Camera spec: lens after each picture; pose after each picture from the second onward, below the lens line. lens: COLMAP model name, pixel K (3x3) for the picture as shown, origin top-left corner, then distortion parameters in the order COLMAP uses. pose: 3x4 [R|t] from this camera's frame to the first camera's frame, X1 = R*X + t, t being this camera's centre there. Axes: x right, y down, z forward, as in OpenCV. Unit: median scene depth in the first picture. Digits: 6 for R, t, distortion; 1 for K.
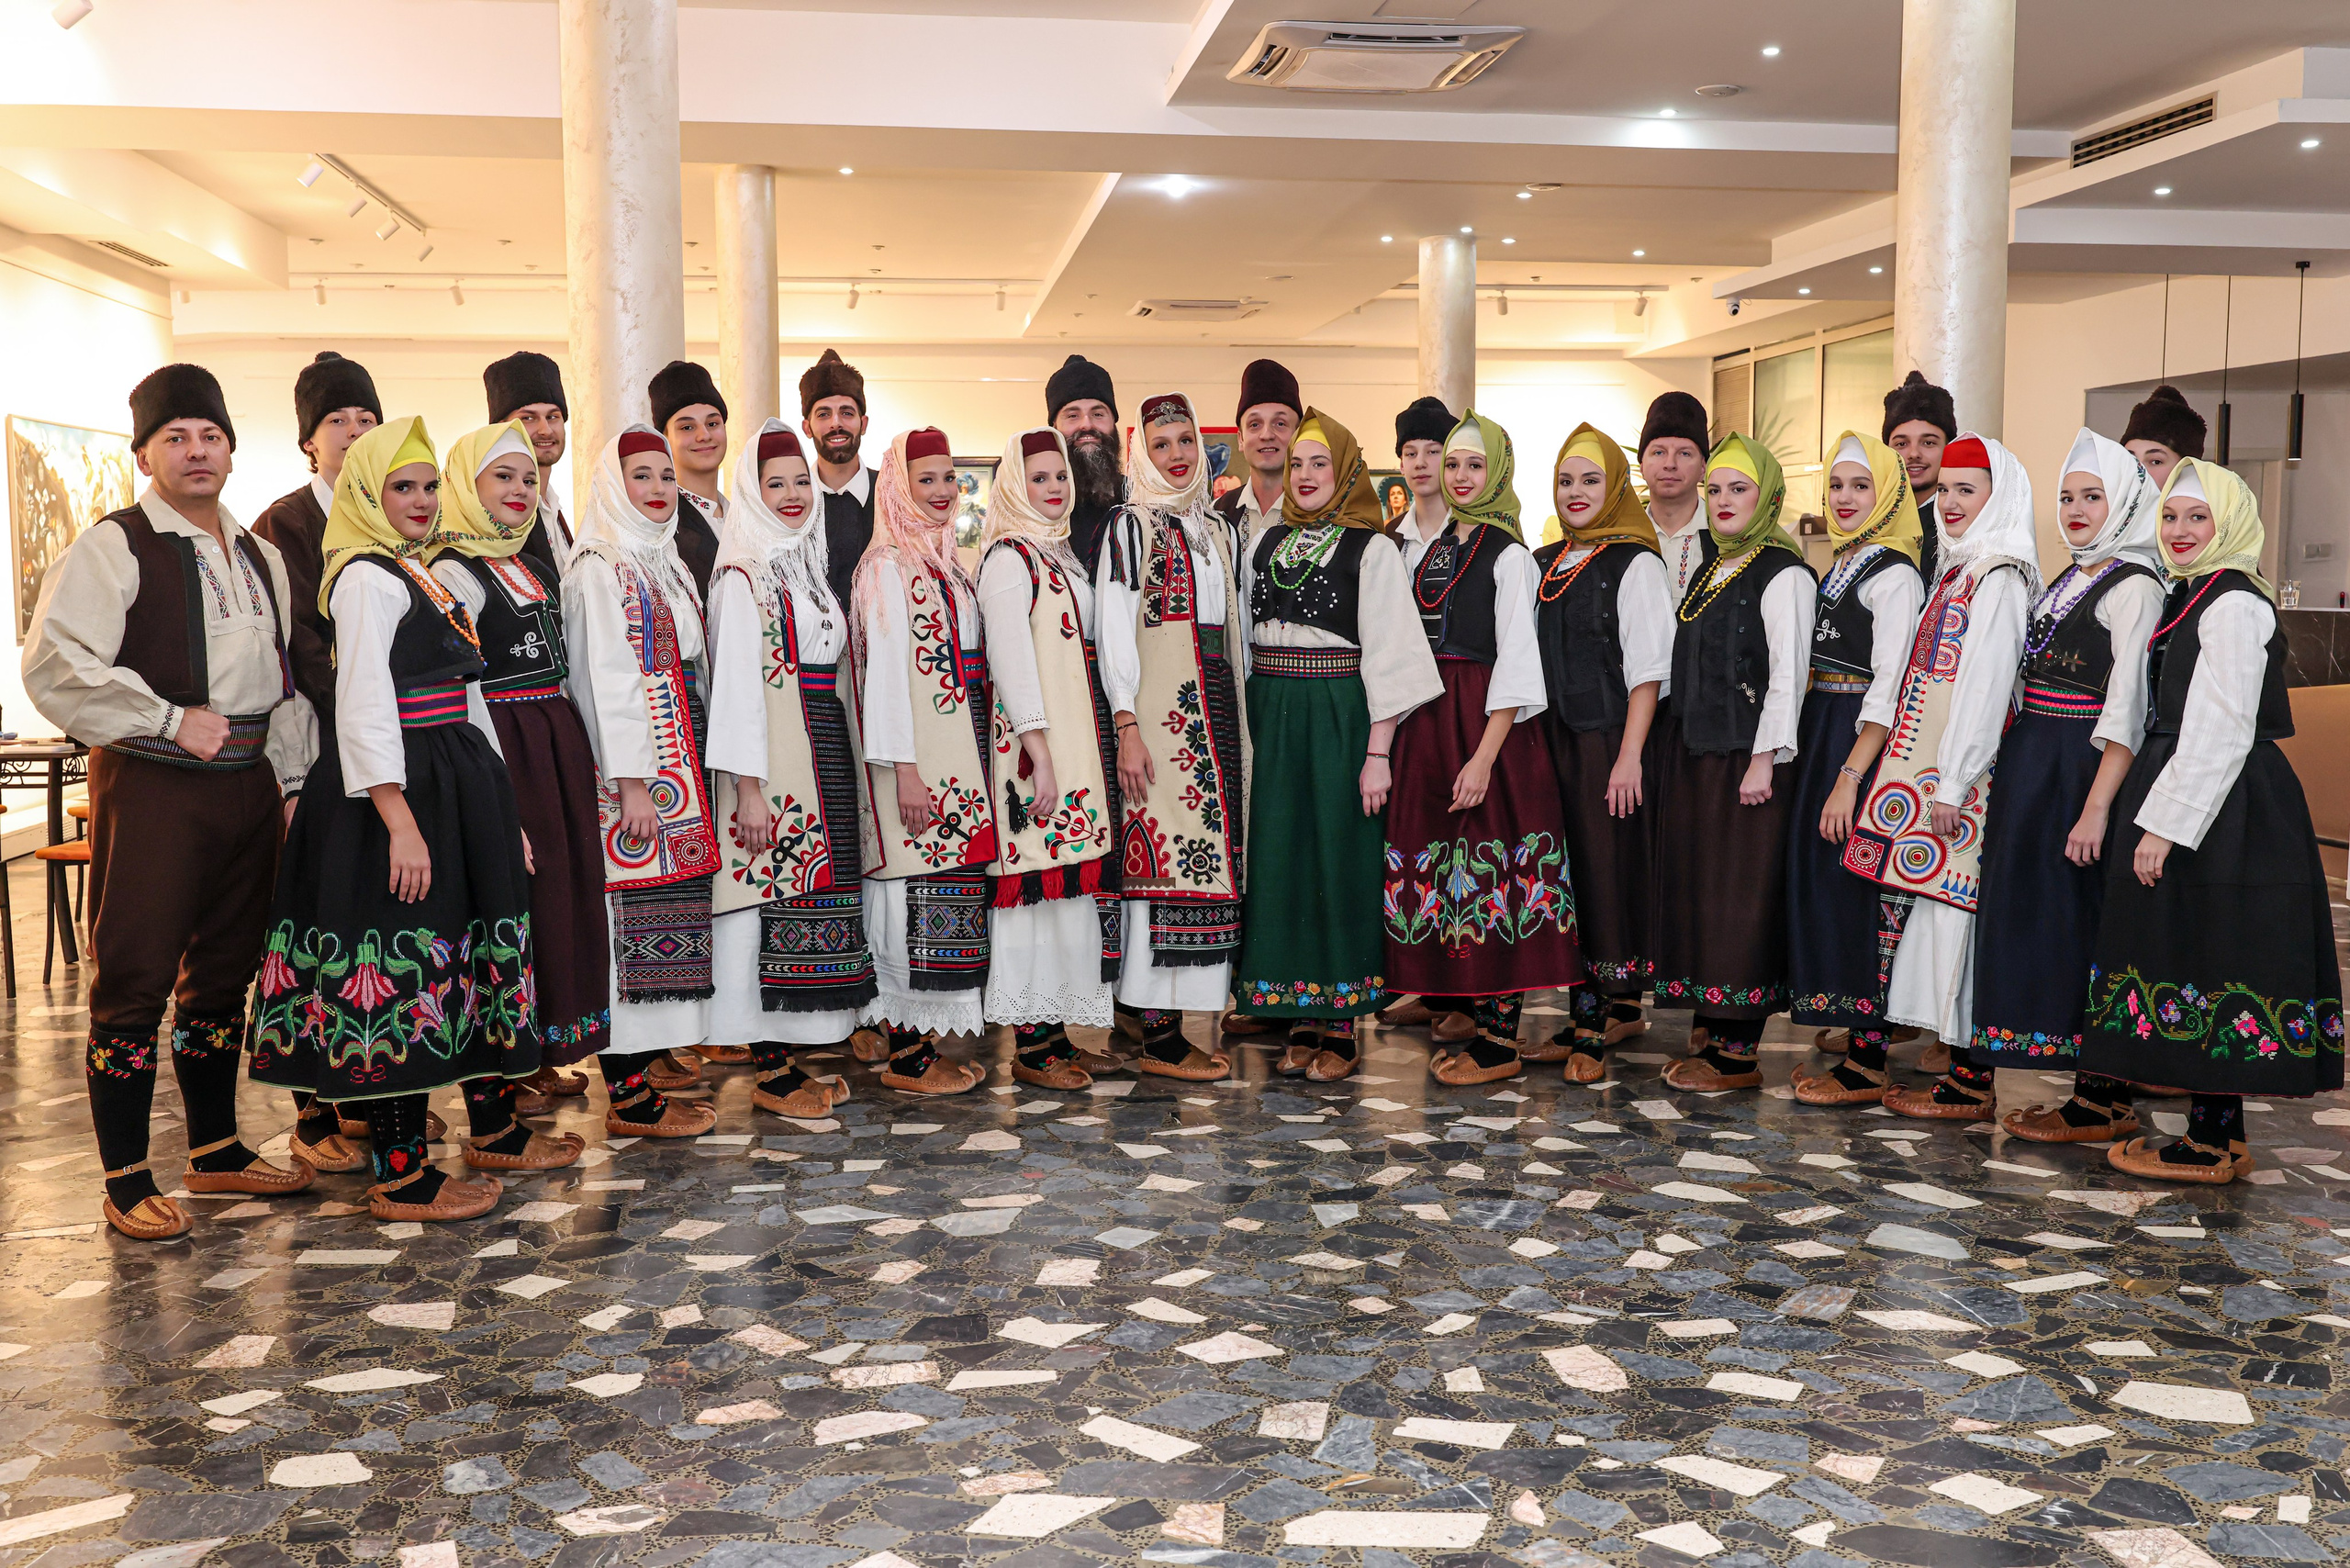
lens RADIAL K [[2223.9, 0, 1180.6], [0, 2223.9, 781.3], [0, 0, 1]] dist [-0.007558, 0.000648]
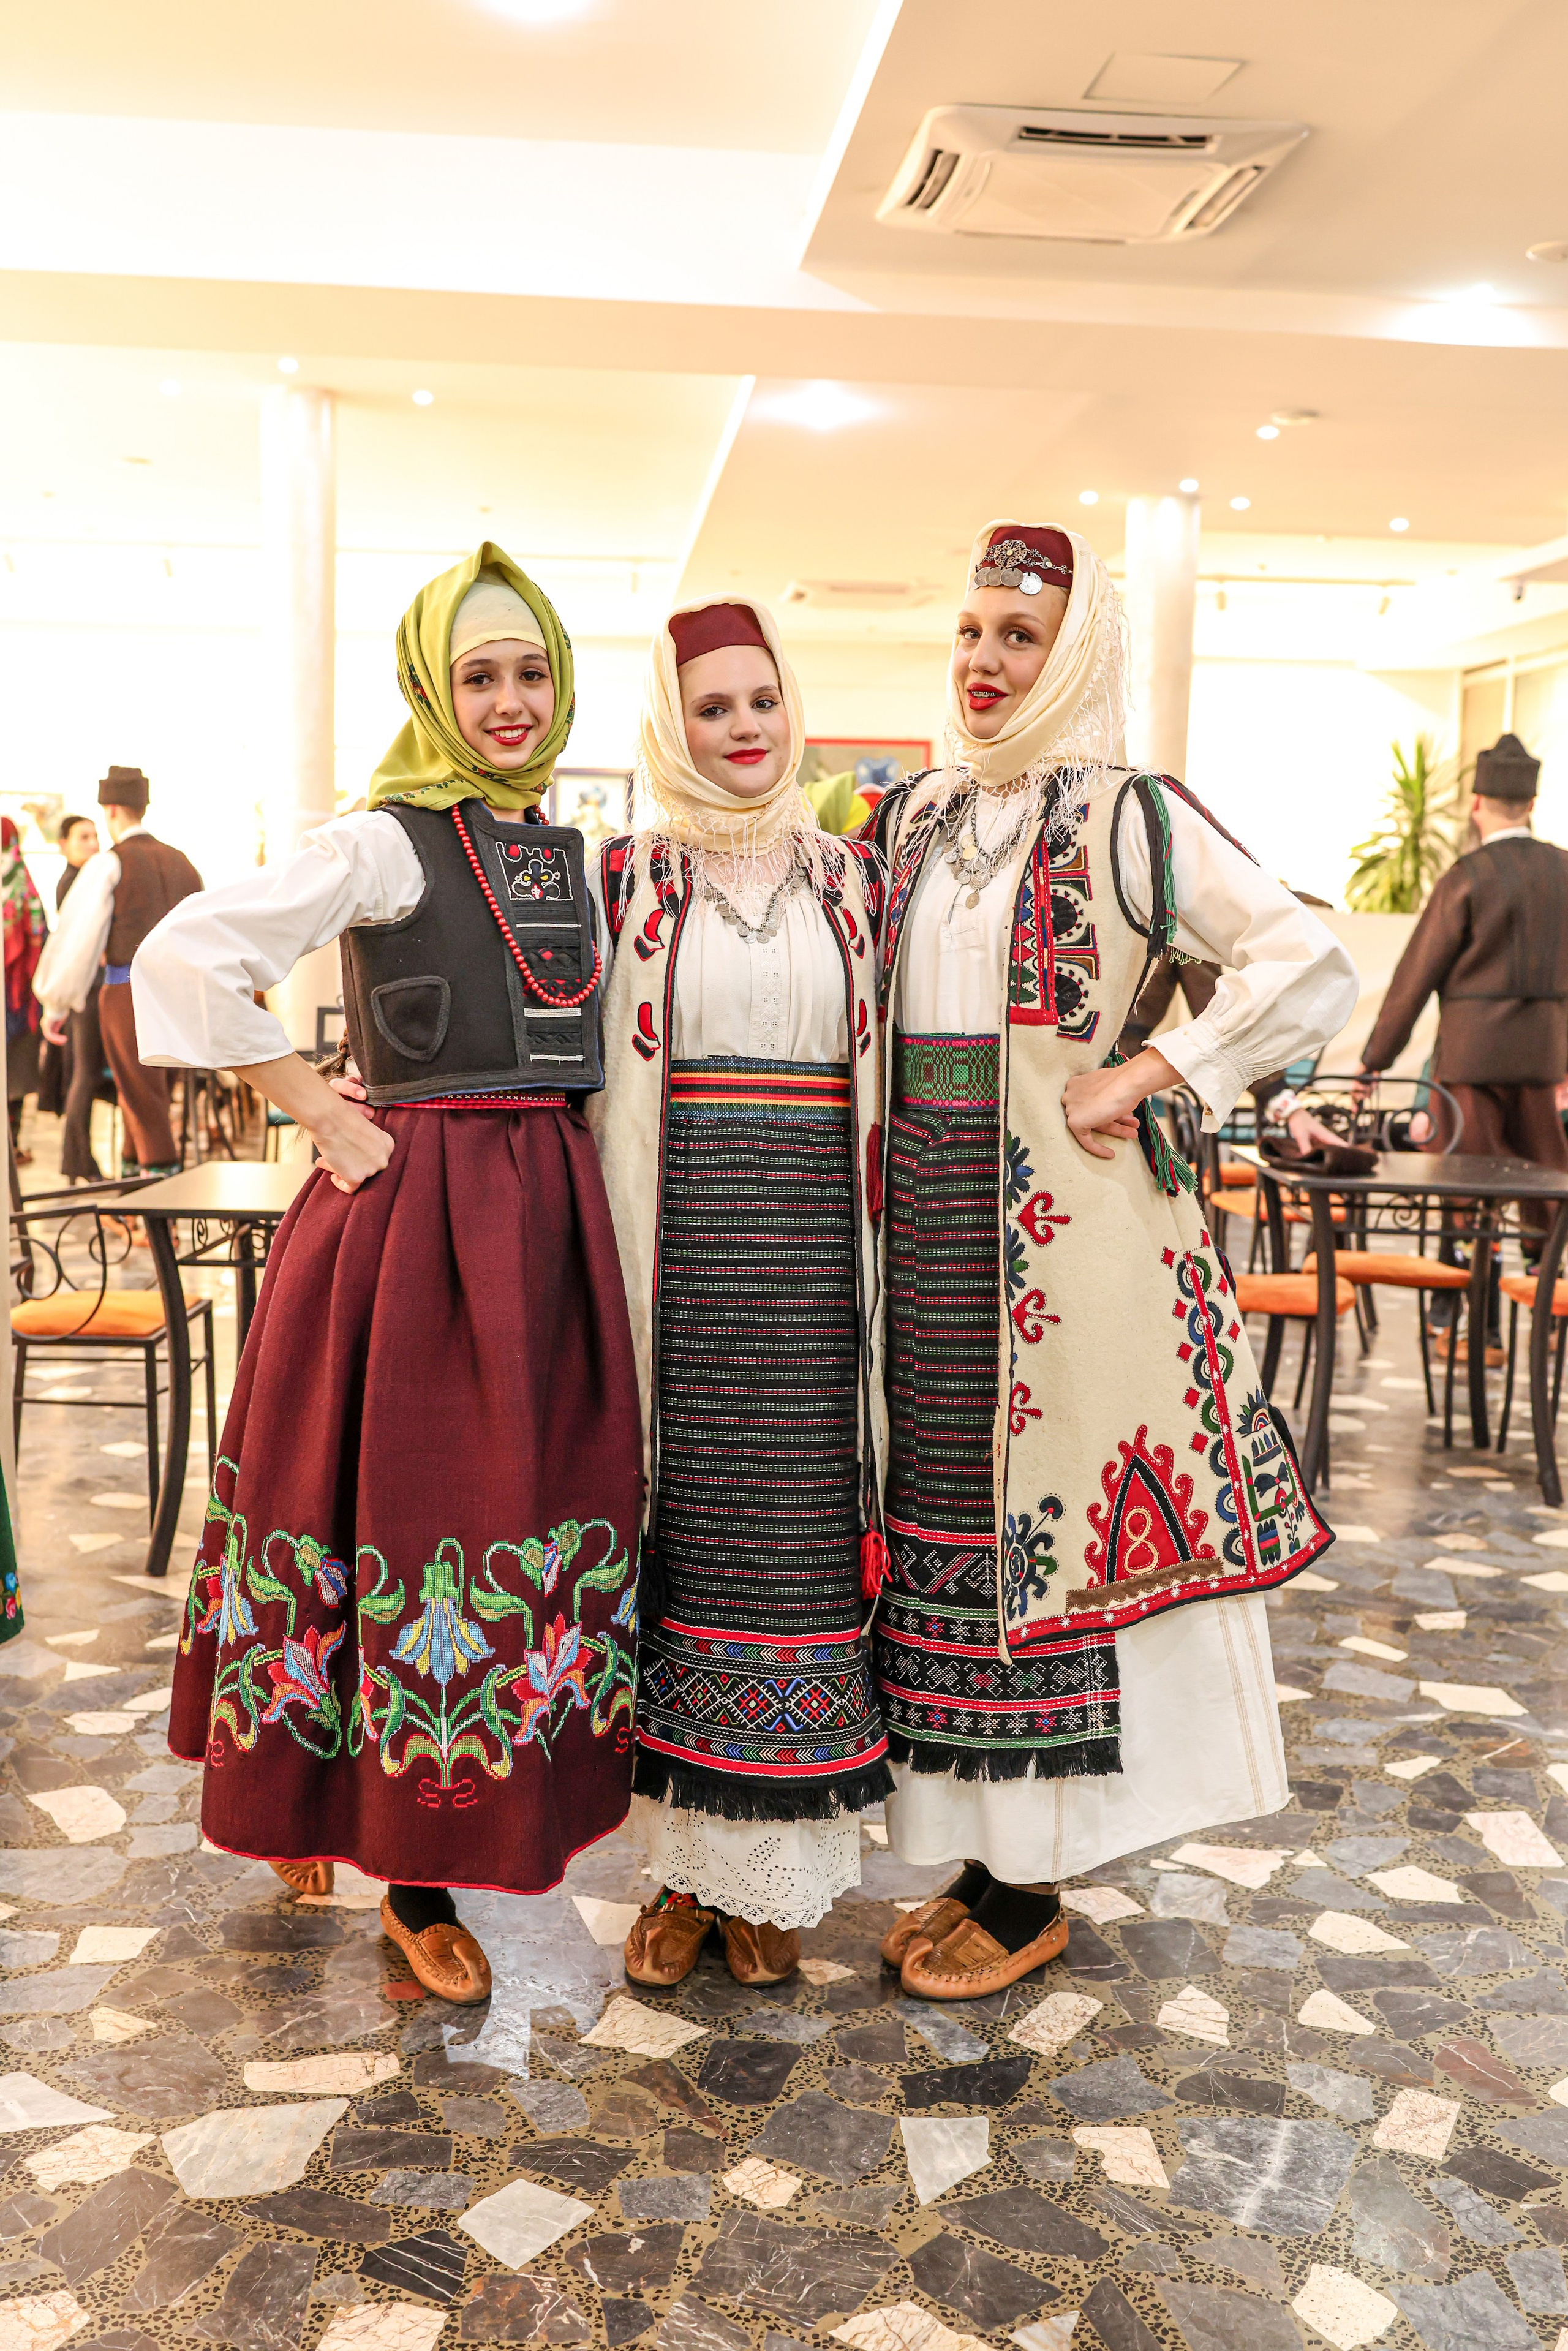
lens RADIAL K [[2224.9, 0, 766.6], [0, 2224.9, 1166.6], [0, 0, 1]] dist [-0.004337, -0.004176]
pose [[0.998728, 0.029973, -0.040545, 0.047048], [-0.029003, 0.999284, 0.024301, -0.050269], [0.041244, -0.023095, 0.998882, 0.541393]]
